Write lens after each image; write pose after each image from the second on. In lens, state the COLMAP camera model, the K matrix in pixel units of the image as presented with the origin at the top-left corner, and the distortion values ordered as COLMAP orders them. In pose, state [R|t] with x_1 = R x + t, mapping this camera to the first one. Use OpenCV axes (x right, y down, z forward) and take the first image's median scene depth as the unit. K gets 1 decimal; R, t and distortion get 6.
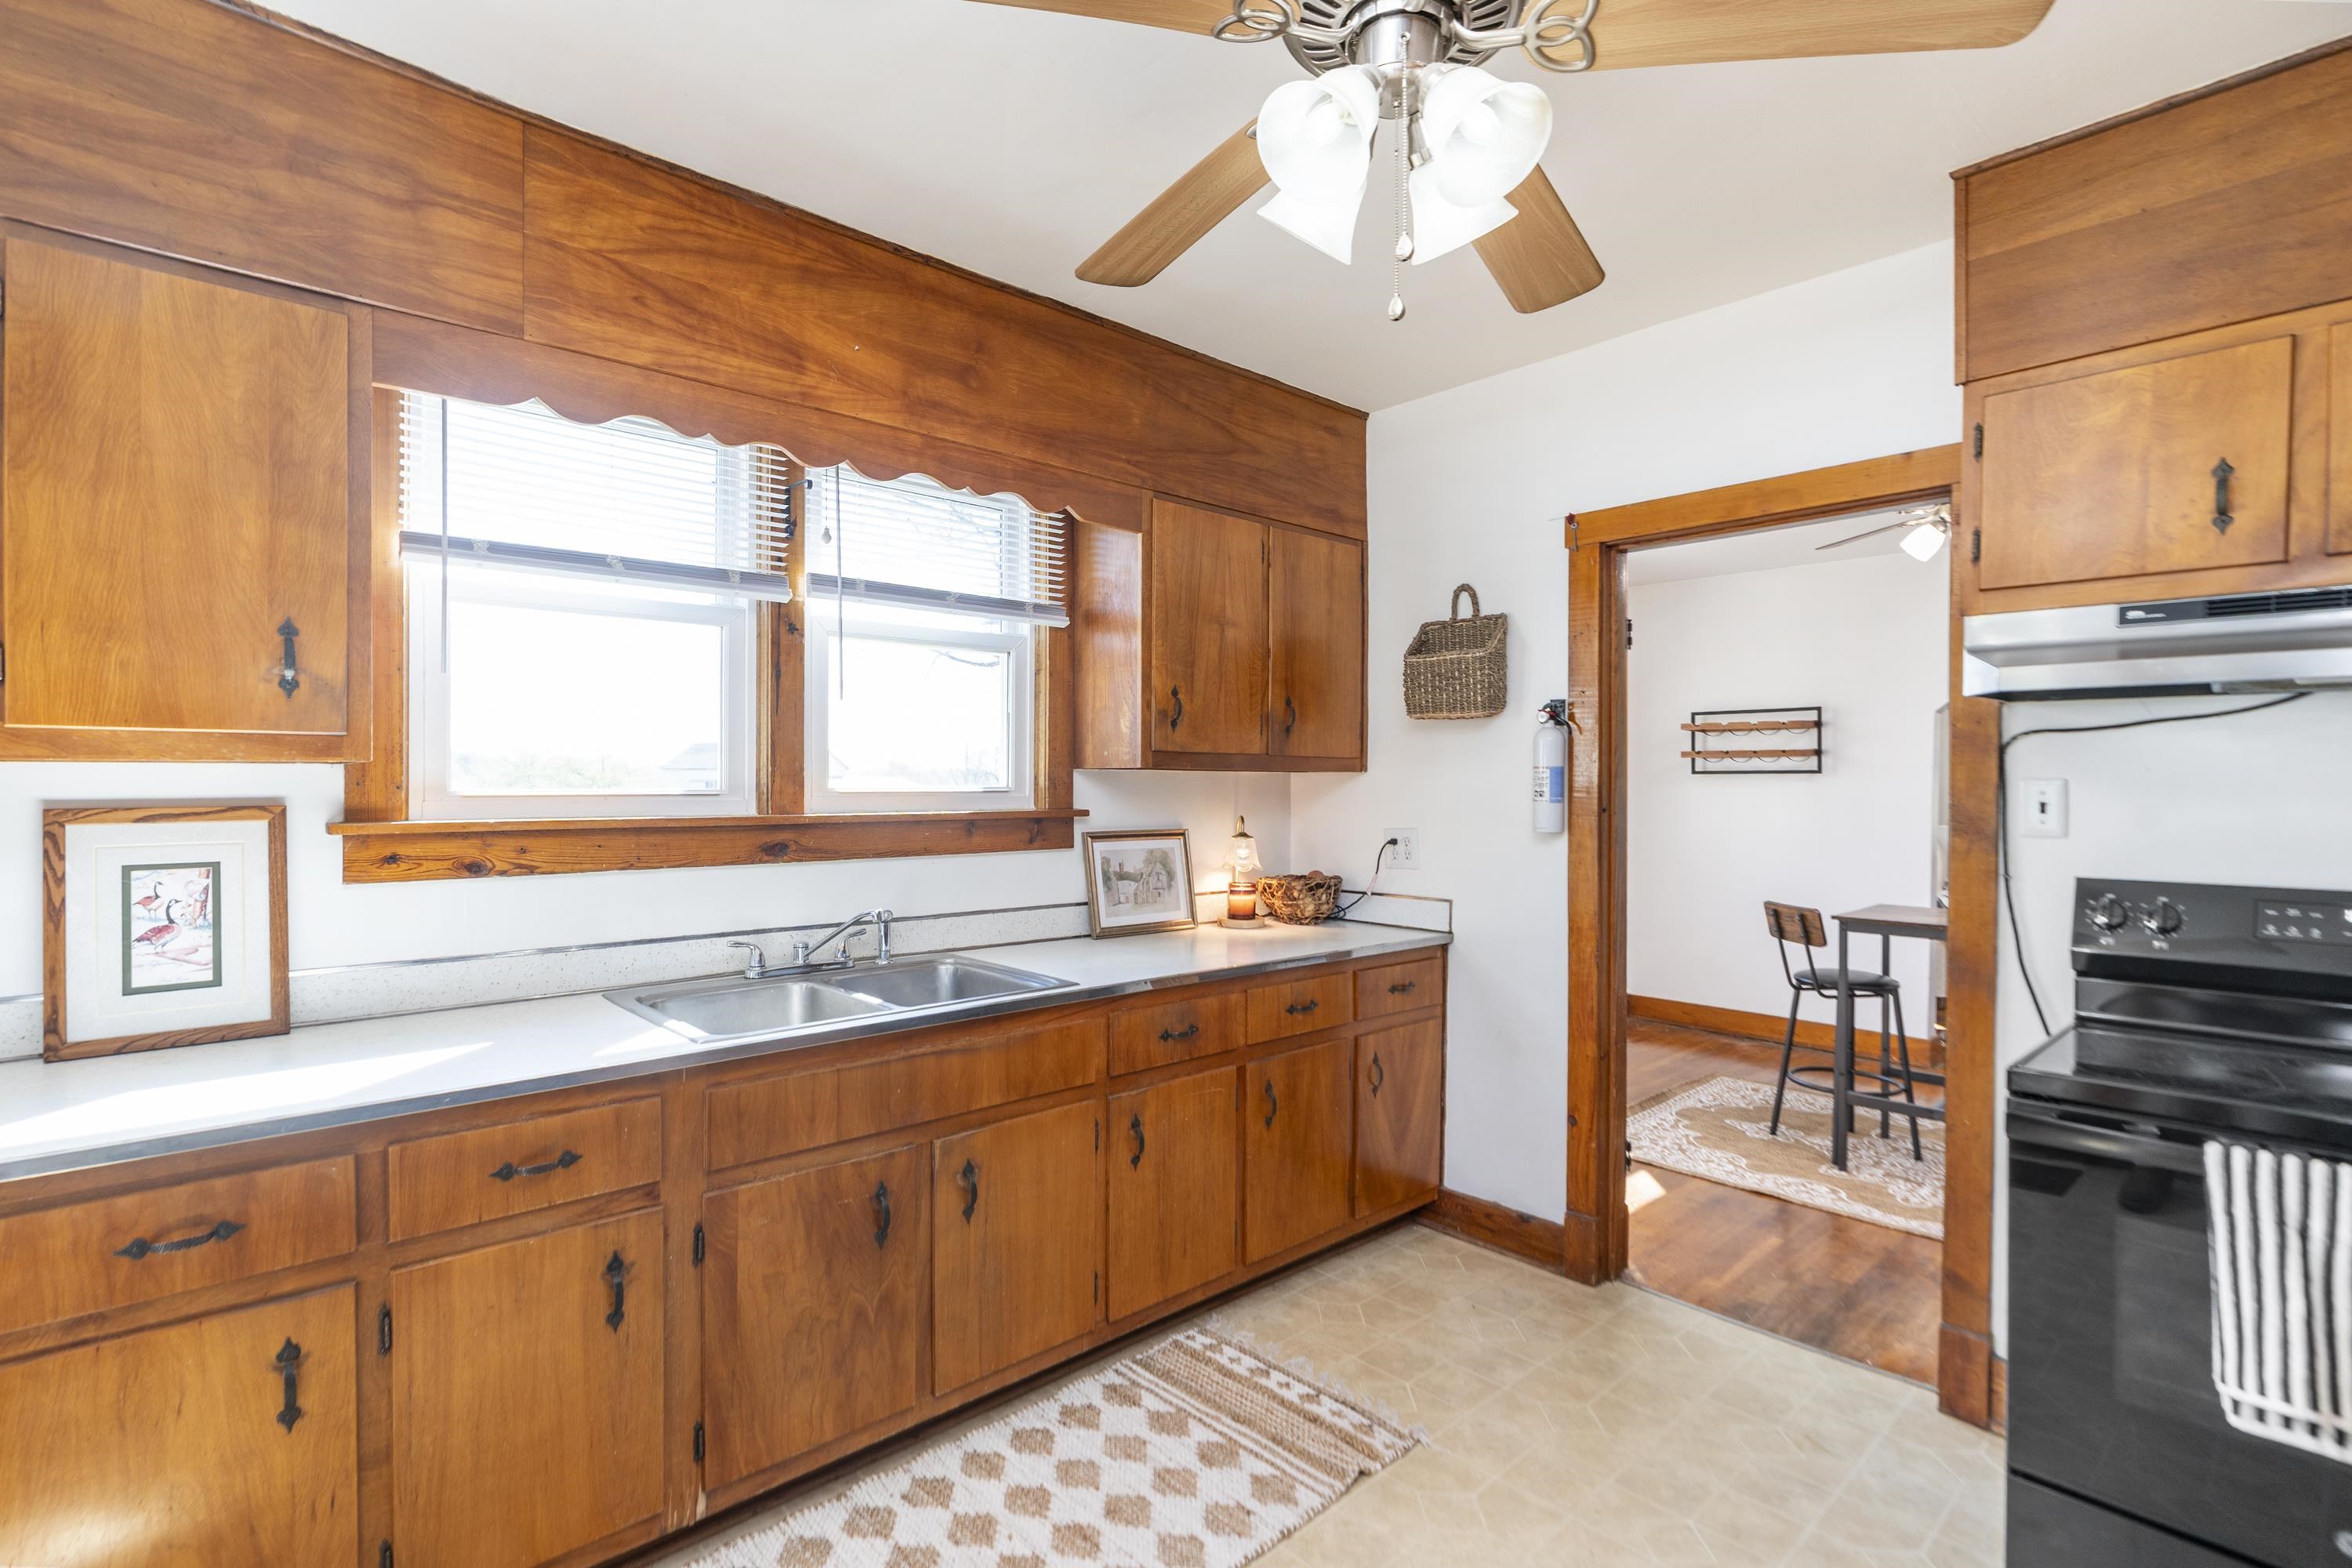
lens RADIAL K [[1060.3, 0, 1176.0], [0, 1060.3, 784.0], [0, 0, 1]] dist [-0.000105, 0.000111]
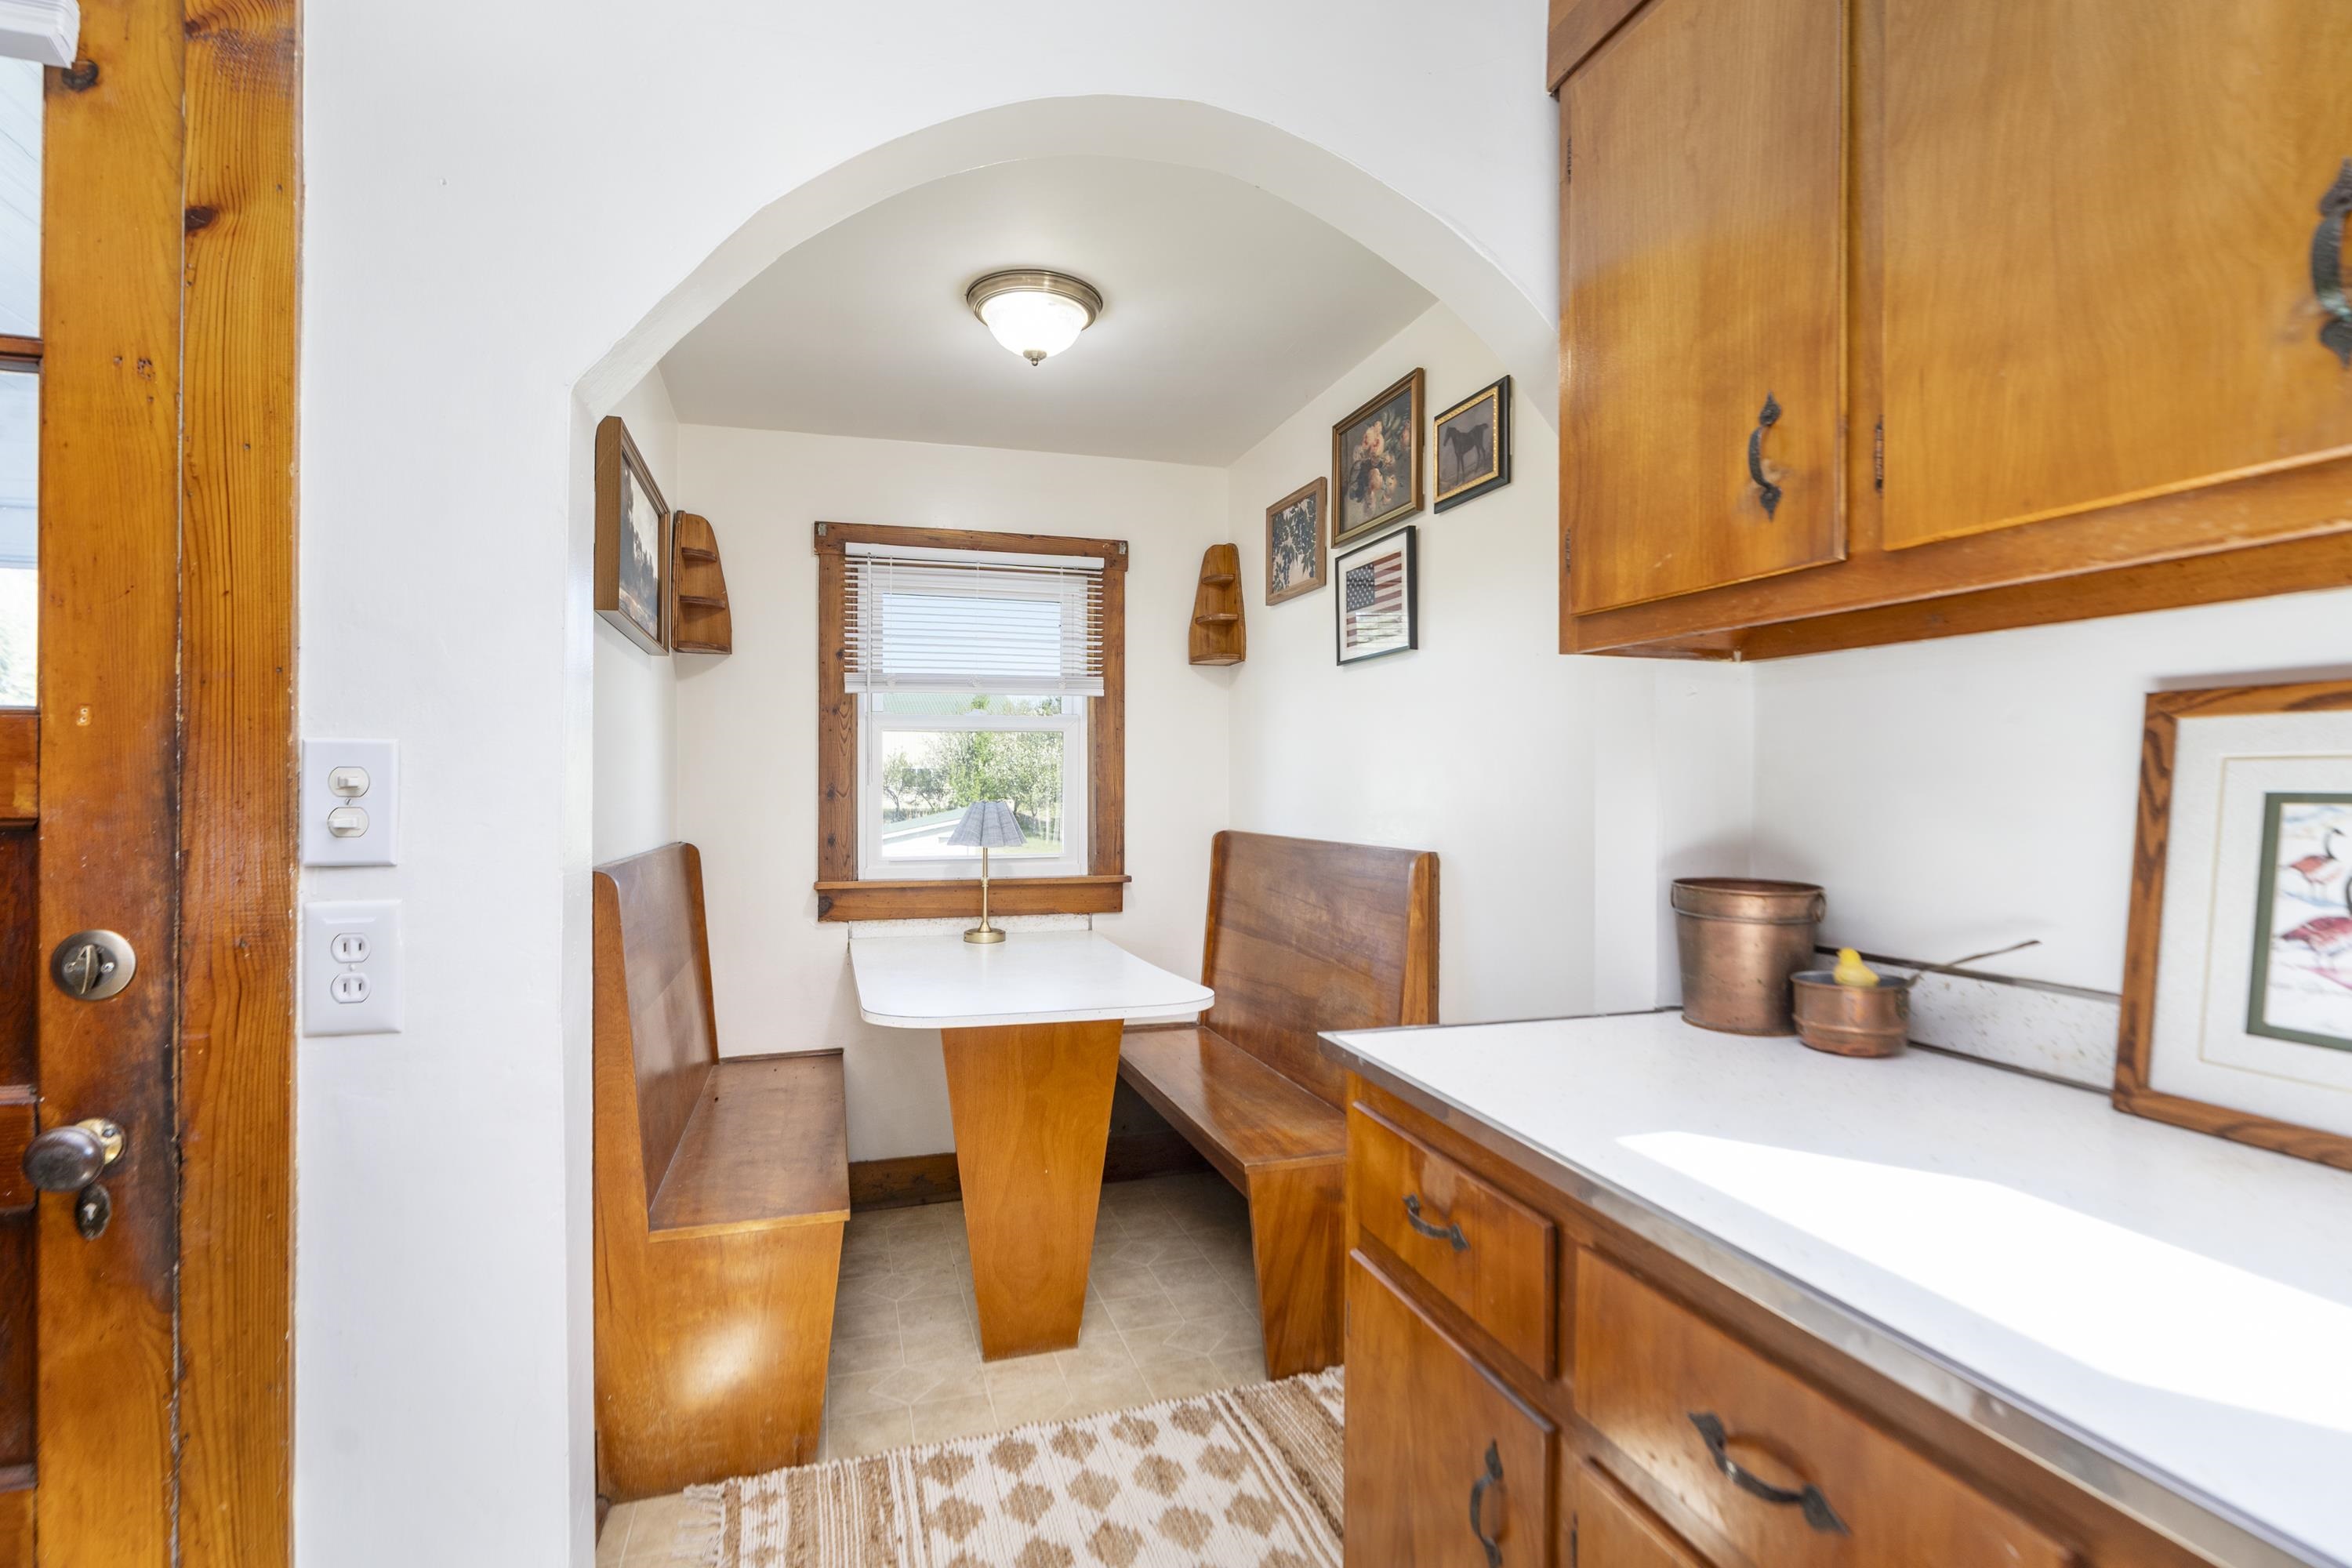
lens RADIAL K [[1060.3, 0, 1176.0], [0, 1060.3, 784.0], [0, 0, 1]] dist [-0.000105, 0.000111]
pose [[-0.425626, -0.005856, -0.904880, -0.283463], [-0.012151, 0.999926, -0.000755, 0.082780], [0.904818, 0.010673, -0.425665, 0.761258]]
